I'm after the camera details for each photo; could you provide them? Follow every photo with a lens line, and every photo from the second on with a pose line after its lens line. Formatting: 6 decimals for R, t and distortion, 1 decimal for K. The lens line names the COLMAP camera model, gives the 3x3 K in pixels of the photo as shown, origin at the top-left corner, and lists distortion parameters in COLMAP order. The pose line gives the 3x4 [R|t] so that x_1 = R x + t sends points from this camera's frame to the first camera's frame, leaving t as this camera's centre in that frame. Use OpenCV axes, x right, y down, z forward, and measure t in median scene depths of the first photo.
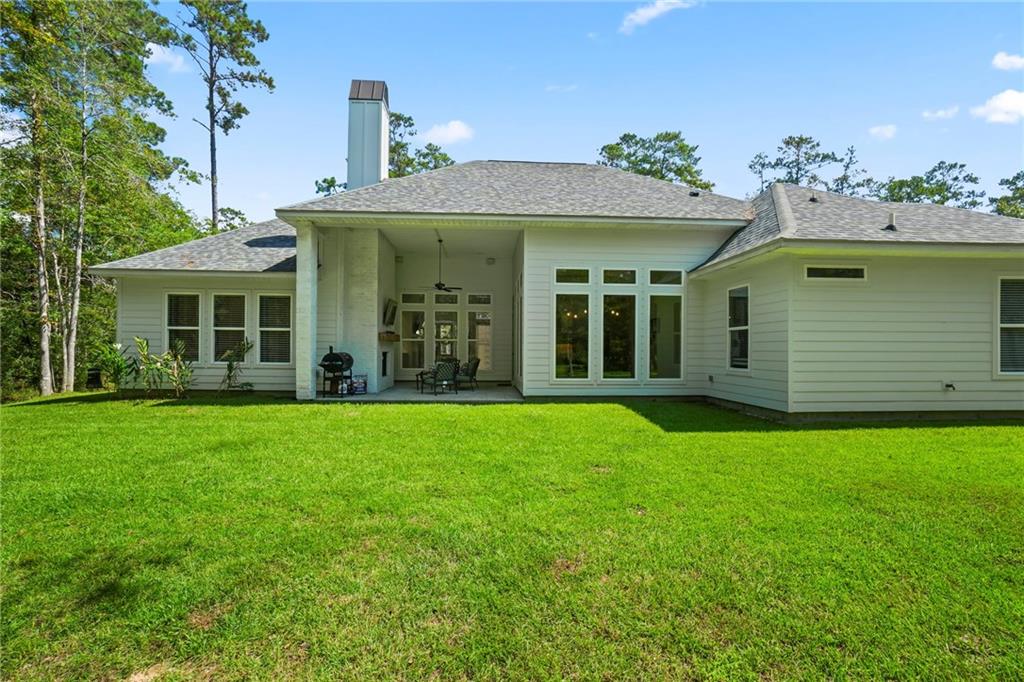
lens RADIAL K [[445.7, 0, 512.0], [0, 445.7, 341.0], [0, 0, 1]] dist [0.000602, 0.000257]
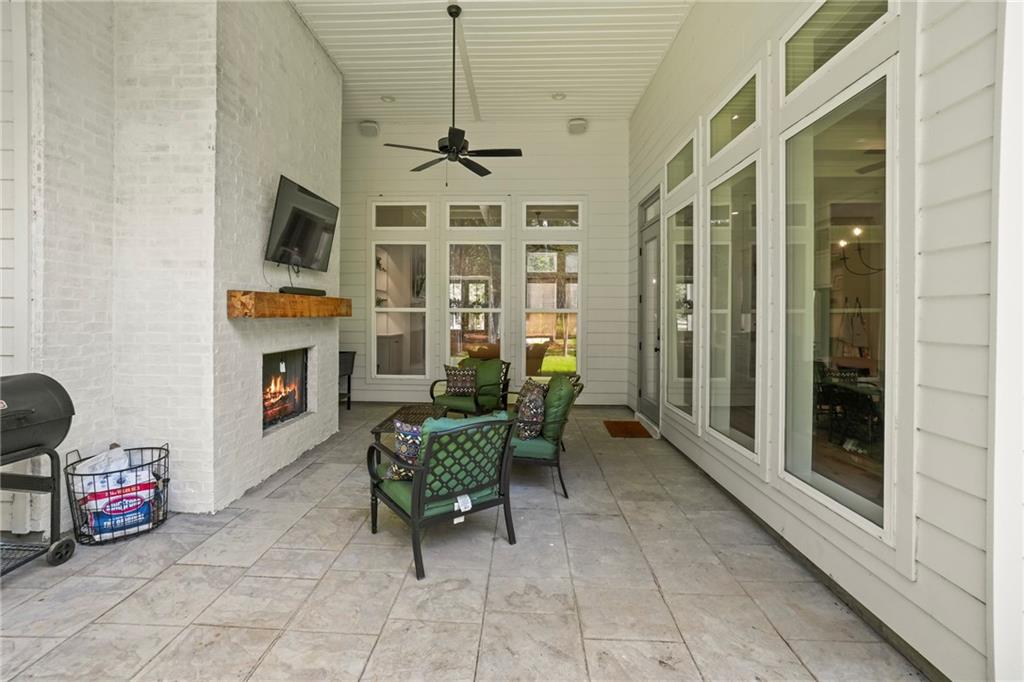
lens RADIAL K [[445.7, 0, 512.0], [0, 445.7, 341.0], [0, 0, 1]] dist [0.000602, 0.000257]
pose [[0.997040, 0.004007, -0.076786, -0.087353], [0.002068, 0.996882, 0.078875, -0.007551], [0.076863, -0.078800, 0.993923, 0.633057]]
